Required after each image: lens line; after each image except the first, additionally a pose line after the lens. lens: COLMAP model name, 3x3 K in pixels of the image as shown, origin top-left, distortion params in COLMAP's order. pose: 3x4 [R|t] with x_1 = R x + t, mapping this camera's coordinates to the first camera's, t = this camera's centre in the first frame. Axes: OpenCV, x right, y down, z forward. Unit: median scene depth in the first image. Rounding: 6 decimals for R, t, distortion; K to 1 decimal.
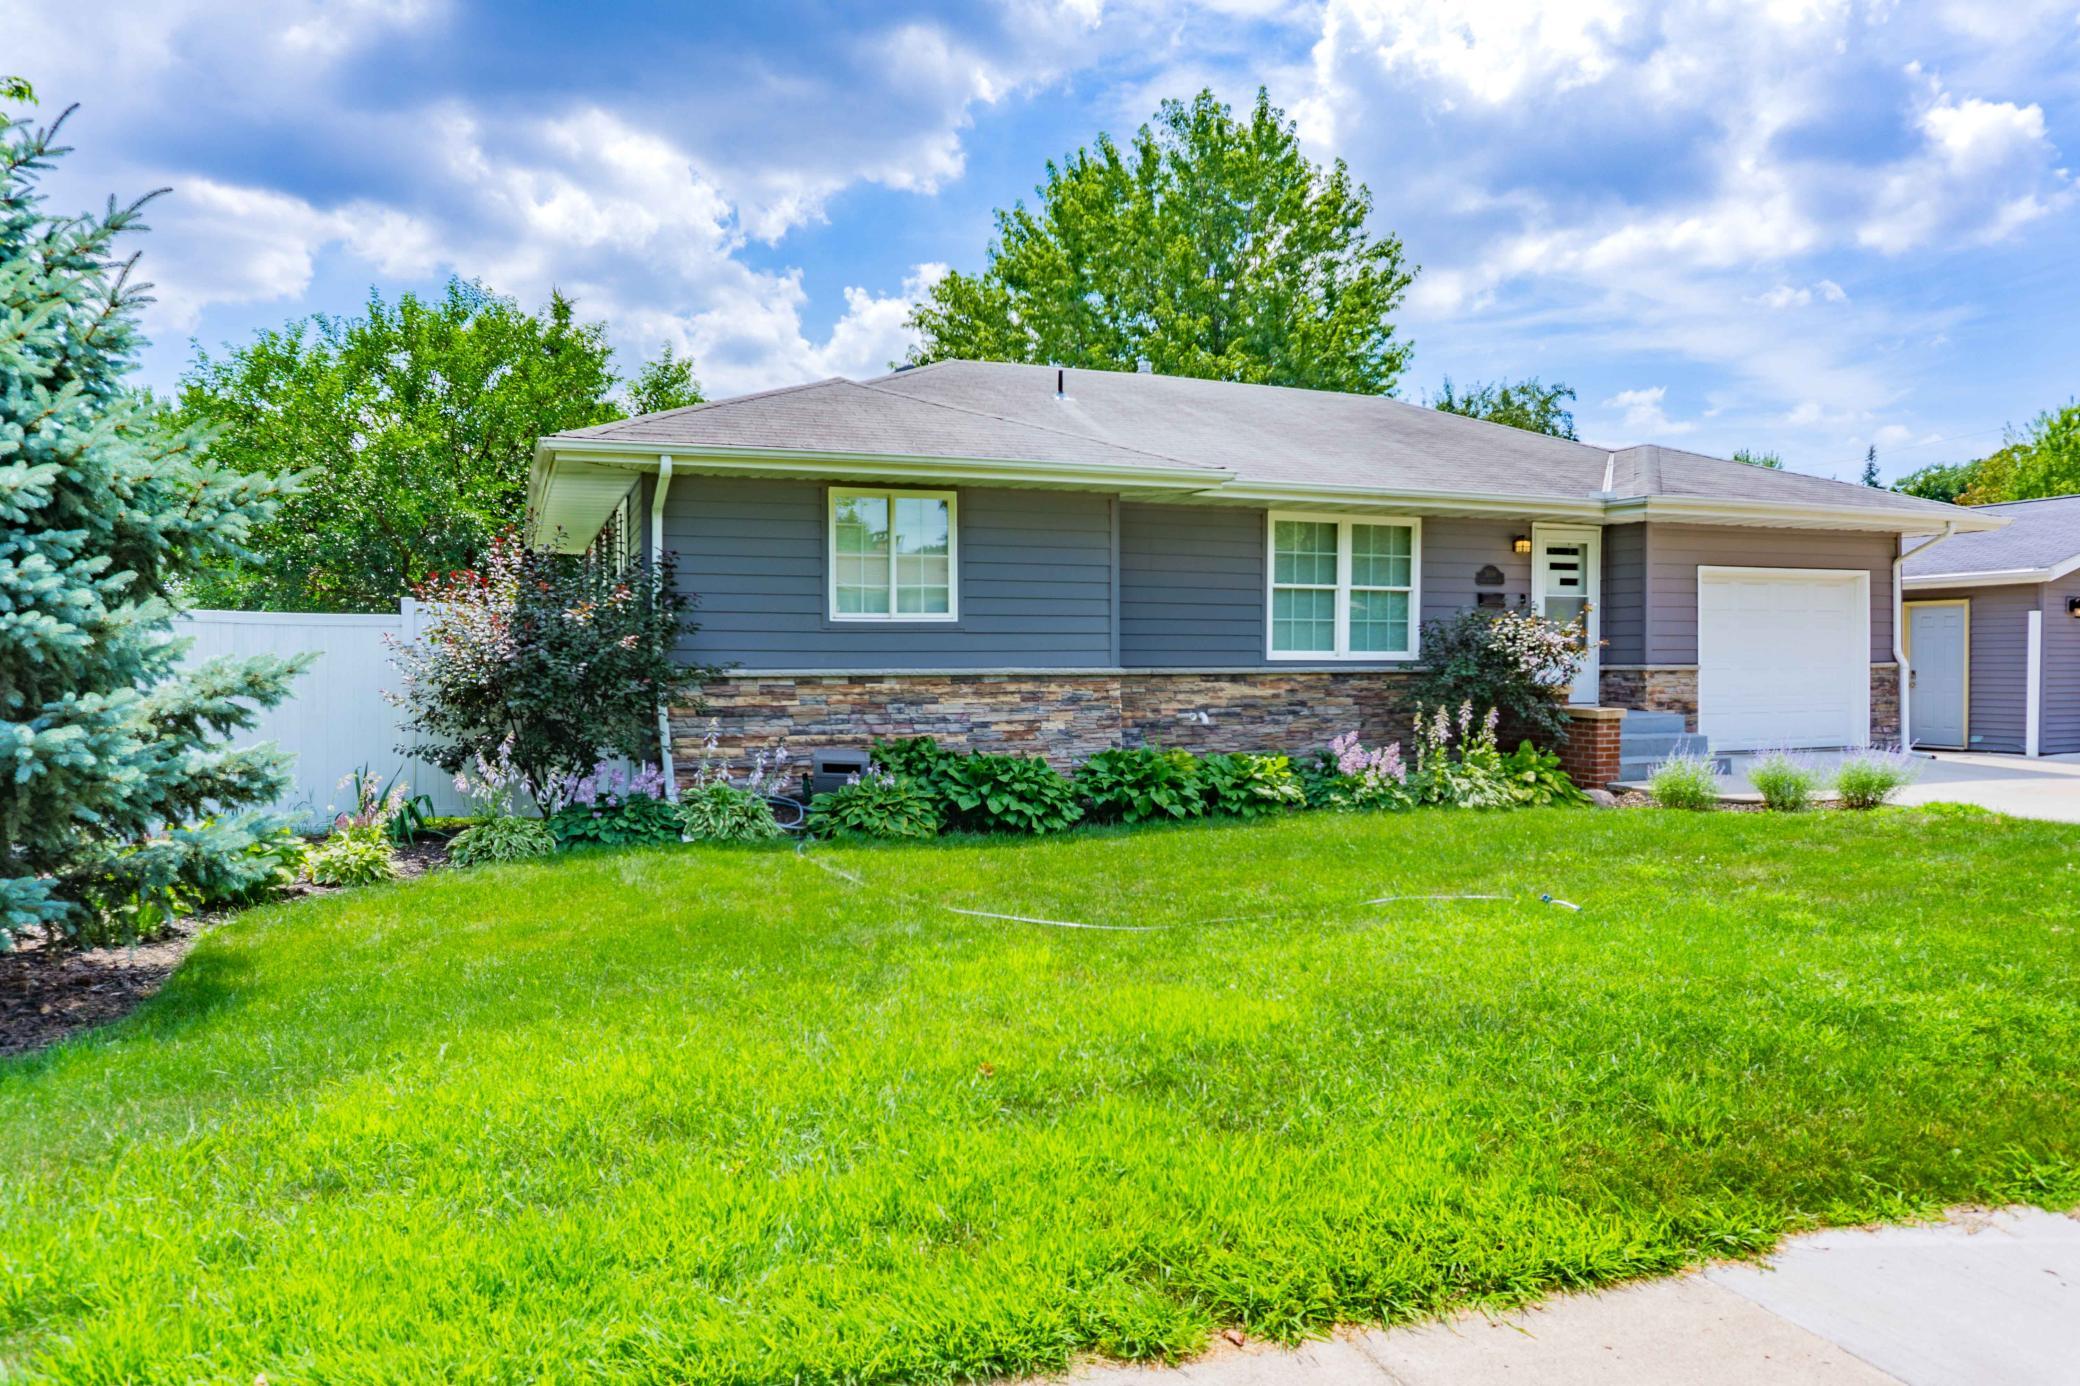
lens RADIAL K [[1403.2, 0, 1052.2], [0, 1403.2, 680.2], [0, 0, 1]] dist [-0.021351, 0.008888]
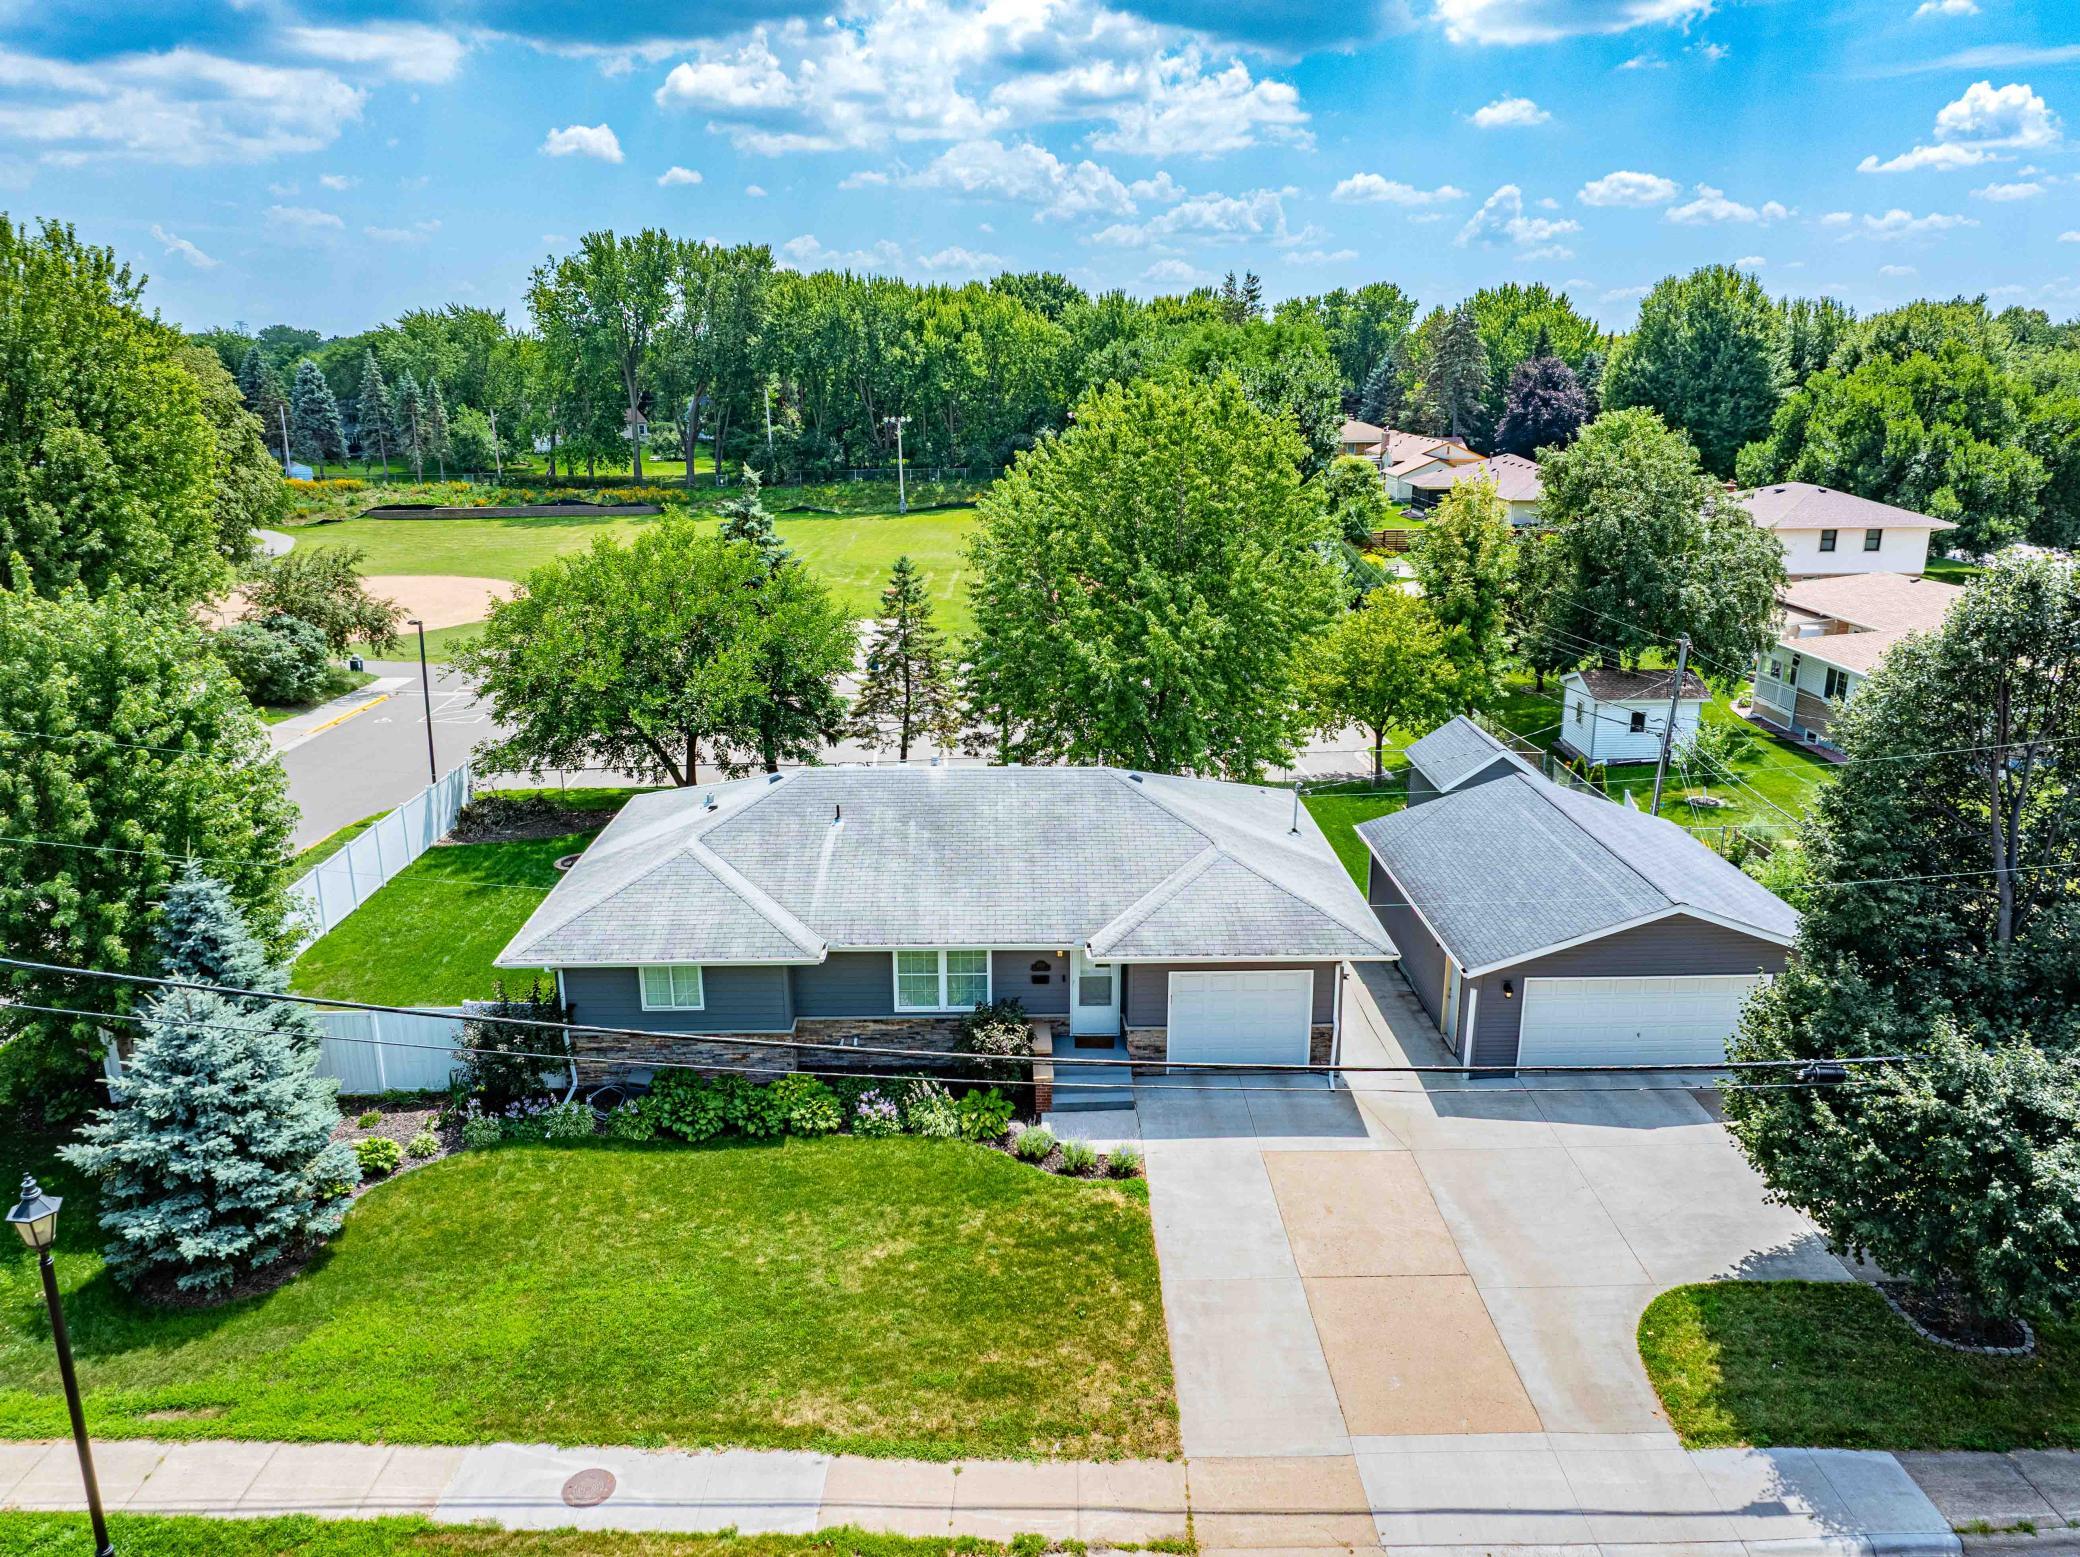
lens RADIAL K [[1467.2, 0, 1040.2], [0, 1467.2, 777.0], [0, 0, 1]] dist [-0.020890, 0.025532]
pose [[0.940184, 0.092957, -0.327740, 0.946436], [-0.008074, 0.967862, 0.251353, -0.810383], [0.340572, -0.233672, 0.910718, -0.642613]]
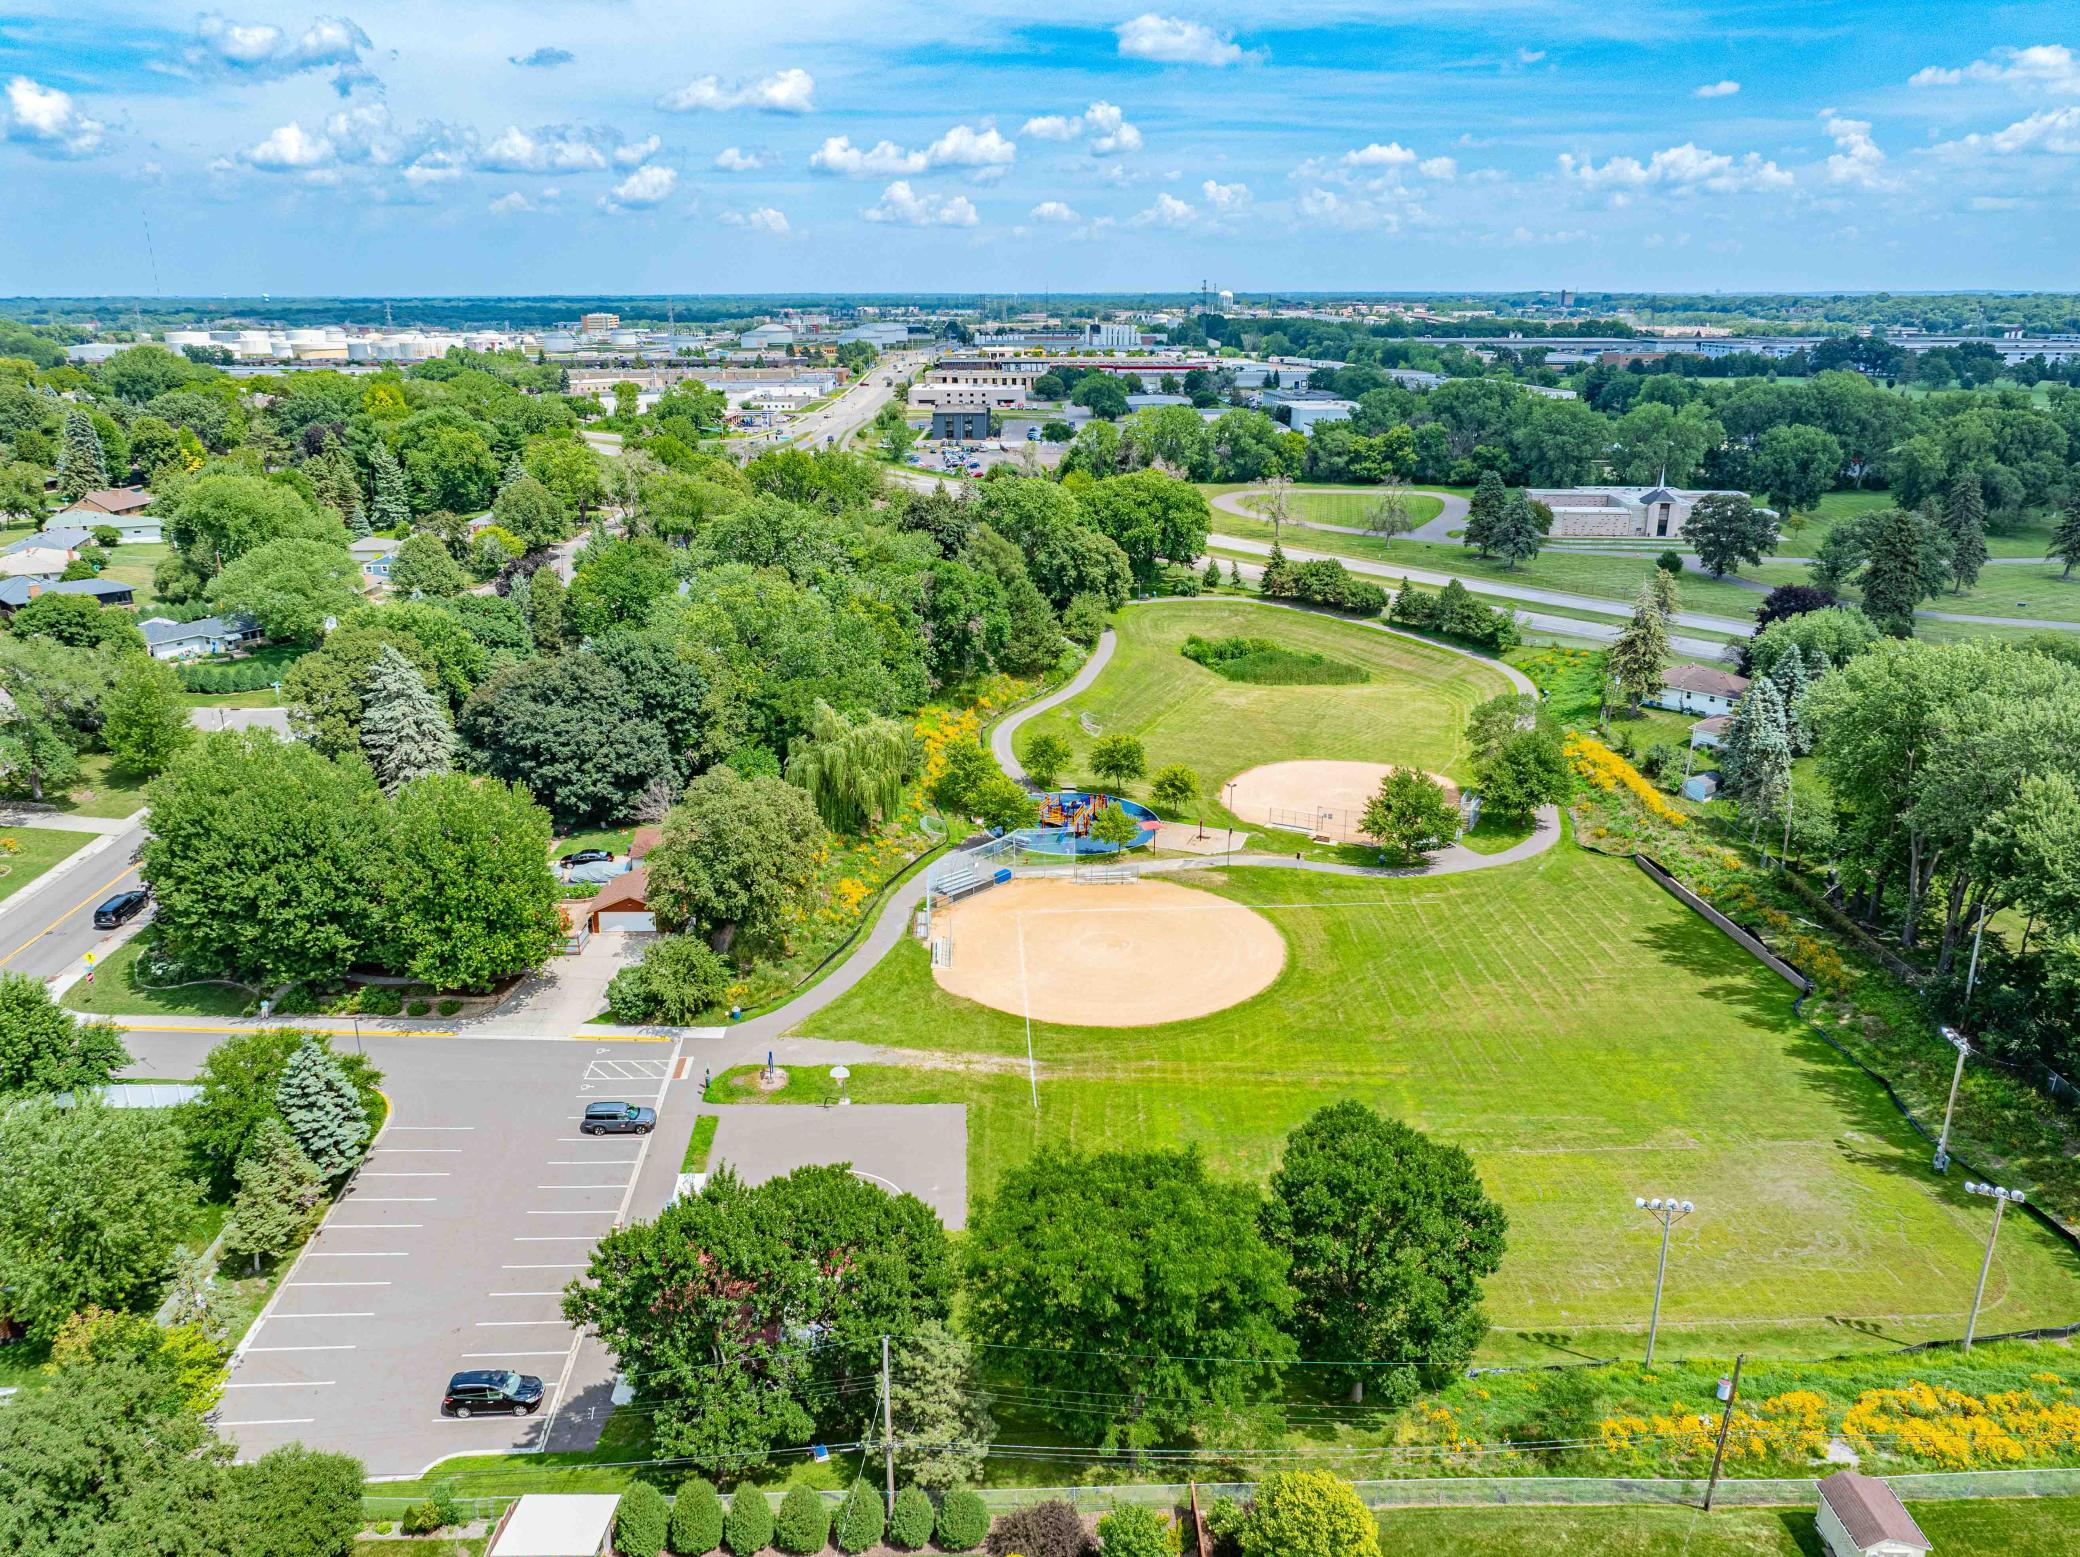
lens RADIAL K [[1467.2, 0, 1038.5], [0, 1467.2, 785.9], [0, 0, 1]] dist [-0.020890, 0.025532]
pose [[-0.360776, 0.301997, -0.882405, 3.134603], [-0.018224, 0.943661, 0.330412, -3.689073], [0.932475, 0.135285, -0.334946, 7.084584]]
